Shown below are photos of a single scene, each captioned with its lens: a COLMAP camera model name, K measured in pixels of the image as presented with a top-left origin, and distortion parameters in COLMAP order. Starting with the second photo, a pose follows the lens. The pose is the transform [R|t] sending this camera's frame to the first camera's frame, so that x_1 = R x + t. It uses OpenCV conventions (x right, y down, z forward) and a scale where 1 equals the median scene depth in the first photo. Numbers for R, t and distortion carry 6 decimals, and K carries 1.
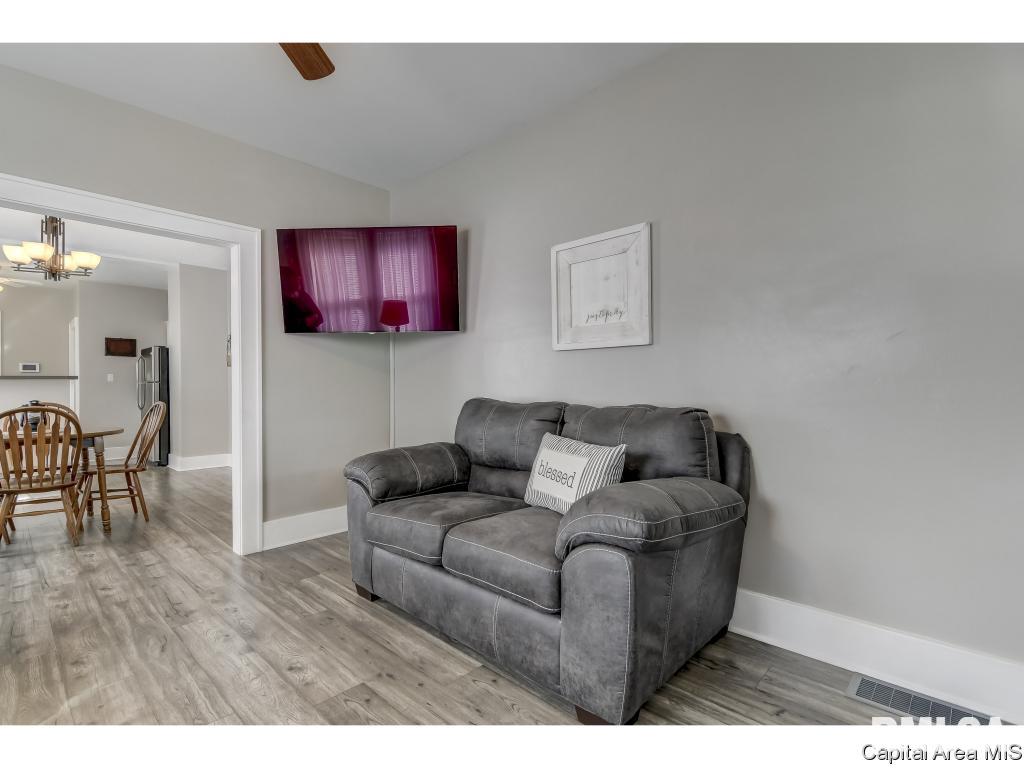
lens RADIAL K [[495.8, 0, 512.4], [0, 495.8, 385.4], [0, 0, 1]] dist [-0.001024, -0.000696]
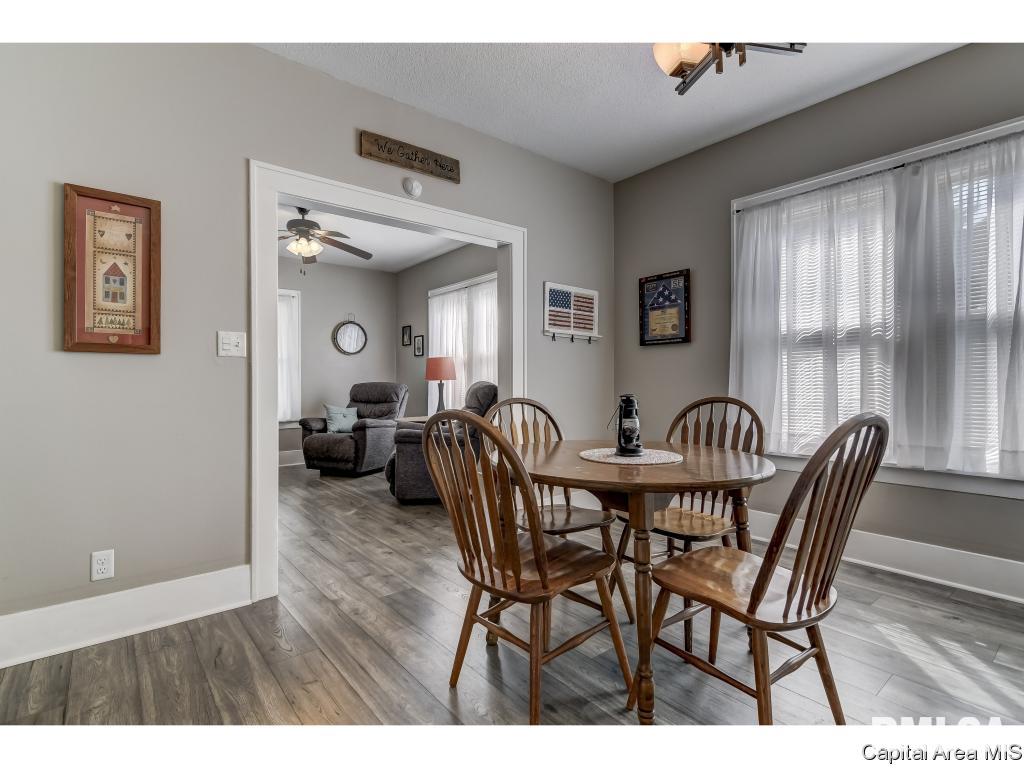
lens RADIAL K [[495.8, 0, 511.4], [0, 495.8, 390.2], [0, 0, 1]] dist [-0.001024, -0.000696]
pose [[-0.992484, 0.009920, 0.121968, -1.122430], [0.011297, 0.999880, 0.010598, 0.026076], [-0.121848, 0.011896, -0.992477, 1.885611]]
